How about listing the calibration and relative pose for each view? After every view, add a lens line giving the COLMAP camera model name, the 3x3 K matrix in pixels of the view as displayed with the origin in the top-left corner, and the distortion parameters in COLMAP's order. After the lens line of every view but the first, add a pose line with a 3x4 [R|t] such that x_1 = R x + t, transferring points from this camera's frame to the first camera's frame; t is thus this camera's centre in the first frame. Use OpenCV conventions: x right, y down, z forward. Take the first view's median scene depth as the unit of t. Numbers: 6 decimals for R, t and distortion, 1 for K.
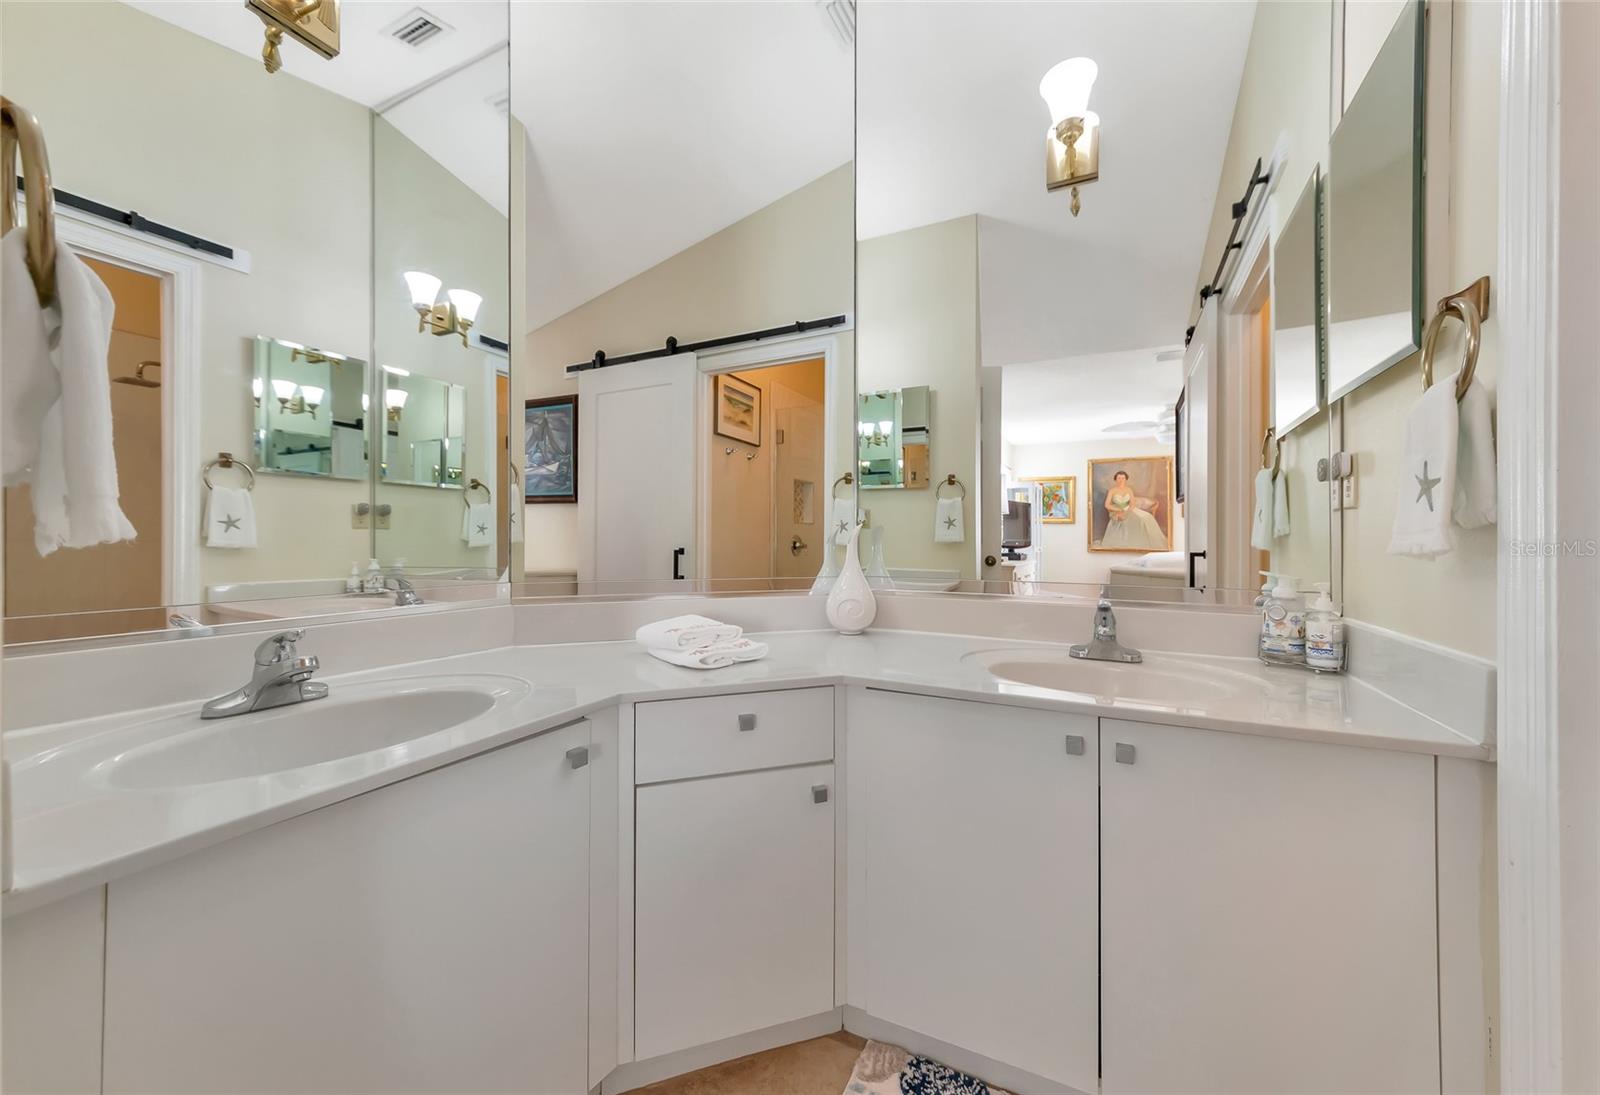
lens RADIAL K [[595.0, 0, 803.4], [0, 595.0, 551.7], [0, 0, 1]] dist [0.008334, -0.000014]
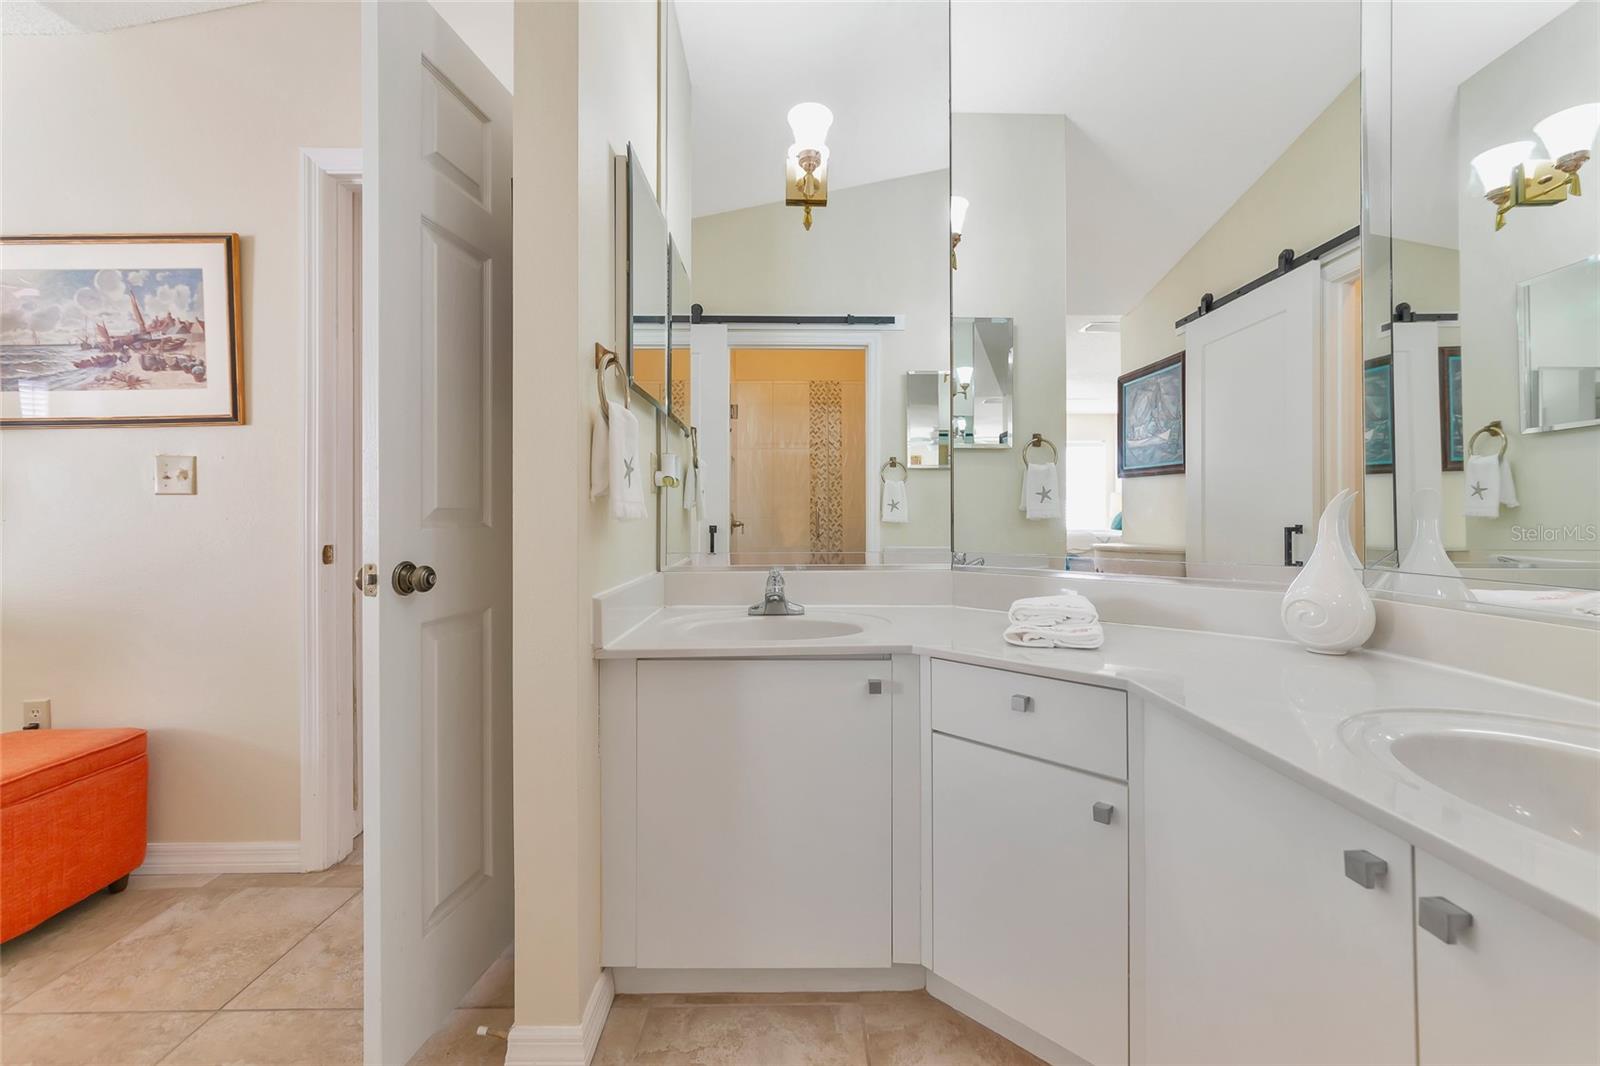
lens RADIAL K [[635.1, 0, 803.4], [0, 635.1, 527.0], [0, 0, 1]] dist [0.001069, -0.000016]
pose [[0.460680, 0.009251, -0.887518, 0.226234], [-0.010662, 0.999931, 0.004888, -0.000175], [0.887502, 0.007211, 0.460747, 0.072368]]
